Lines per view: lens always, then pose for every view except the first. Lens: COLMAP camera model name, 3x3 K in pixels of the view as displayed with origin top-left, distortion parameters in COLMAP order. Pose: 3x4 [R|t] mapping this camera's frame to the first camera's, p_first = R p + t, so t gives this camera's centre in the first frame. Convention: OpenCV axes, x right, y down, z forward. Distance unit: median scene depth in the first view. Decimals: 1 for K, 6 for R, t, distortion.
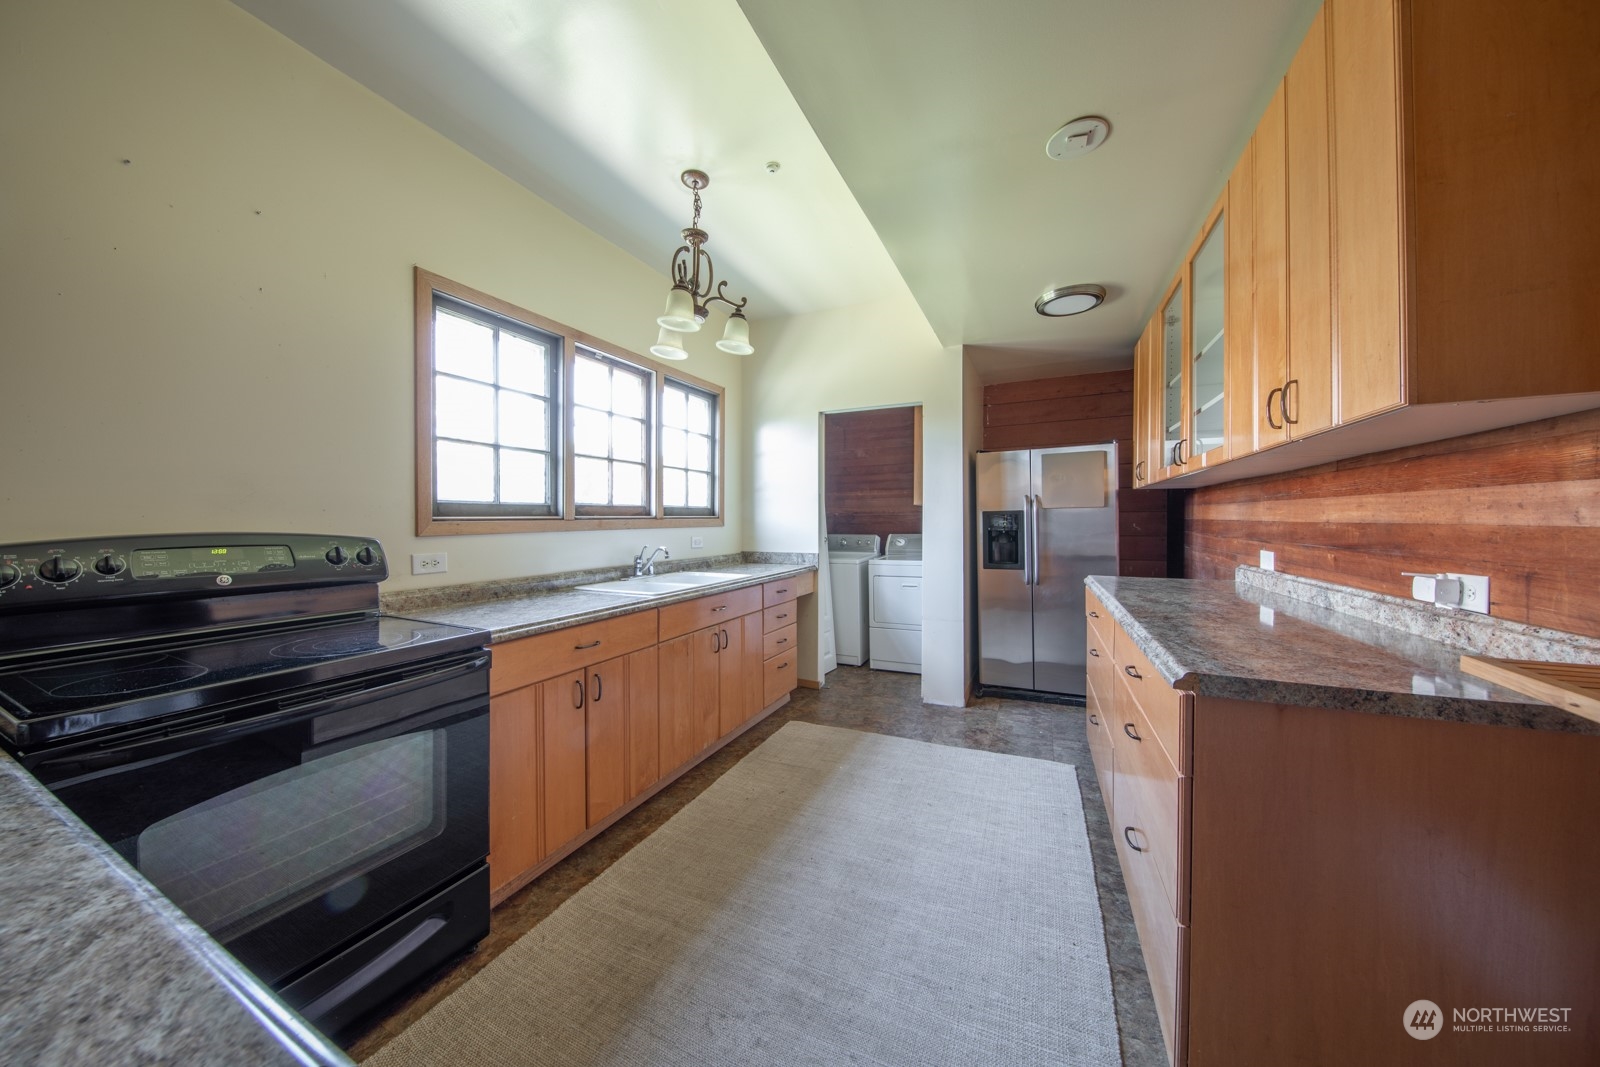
lens RADIAL K [[525.6, 0, 798.0], [0, 525.6, 521.8], [0, 0, 1]] dist [-0.002772, -0.000158]
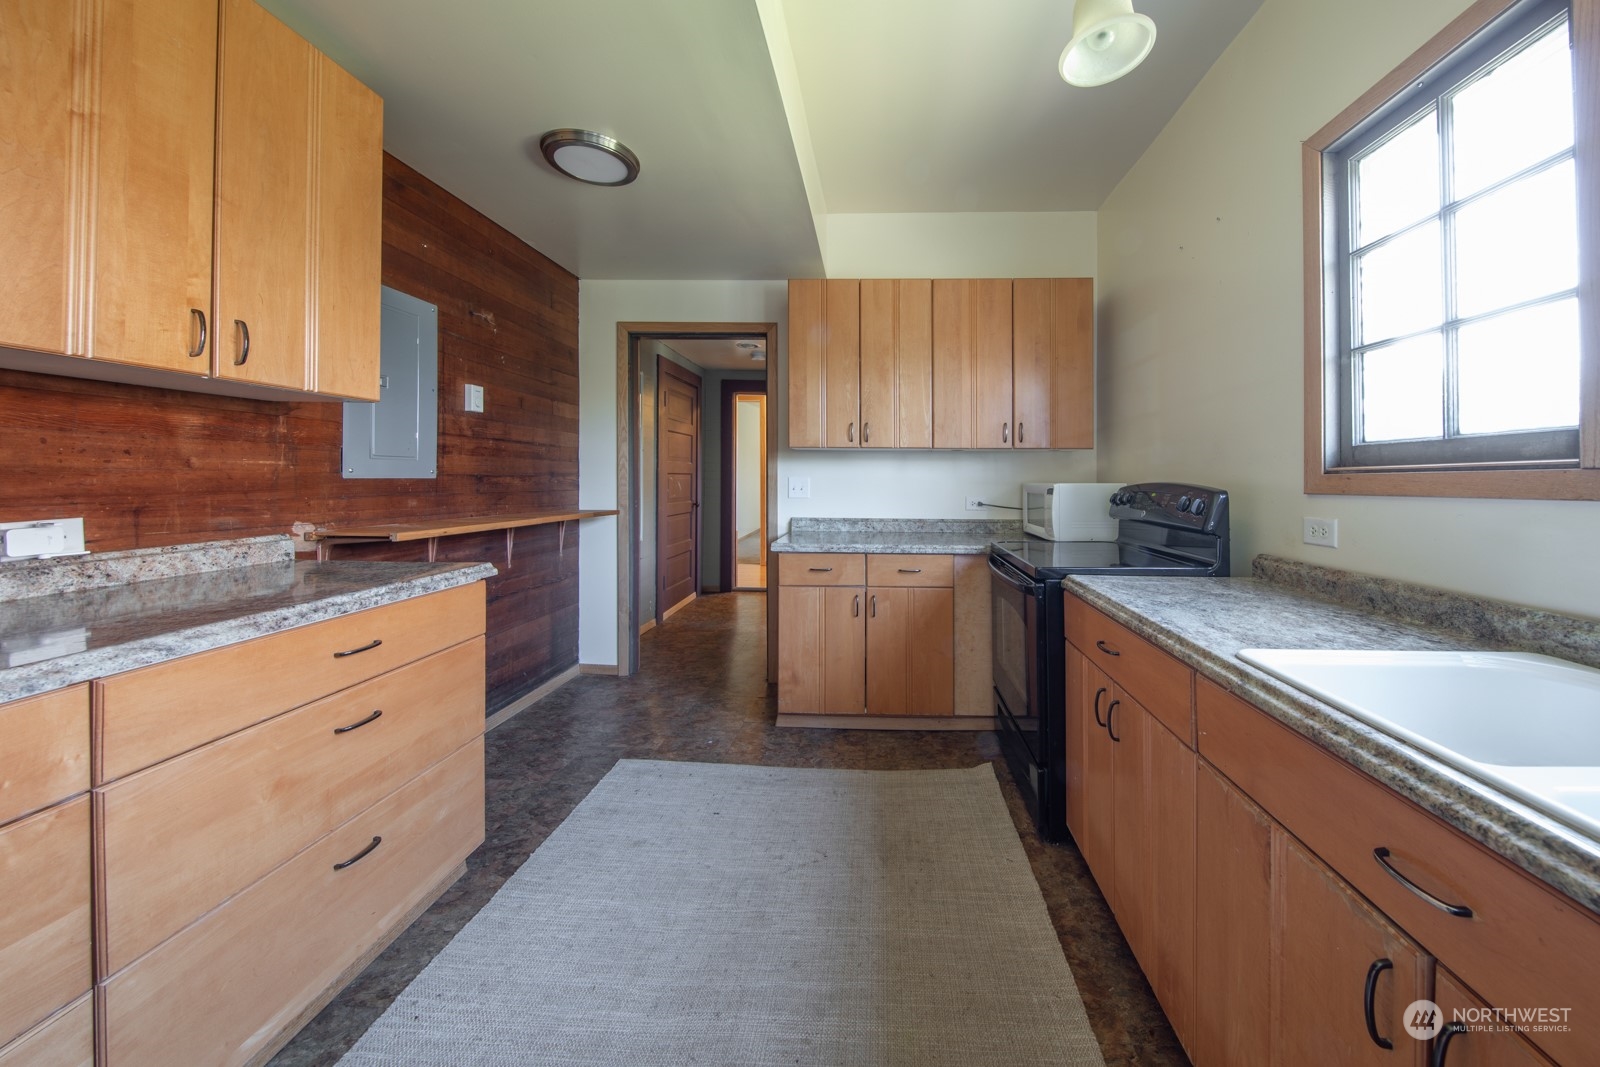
lens RADIAL K [[525.6, 0, 866.6], [0, 525.6, 479.2], [0, 0, 1]] dist [-0.002772, -0.000158]
pose [[-0.908872, -0.003475, -0.417062, 0.184903], [-0.006283, 0.999966, 0.005361, 0.007272], [0.417029, 0.007492, -0.908862, 1.482520]]
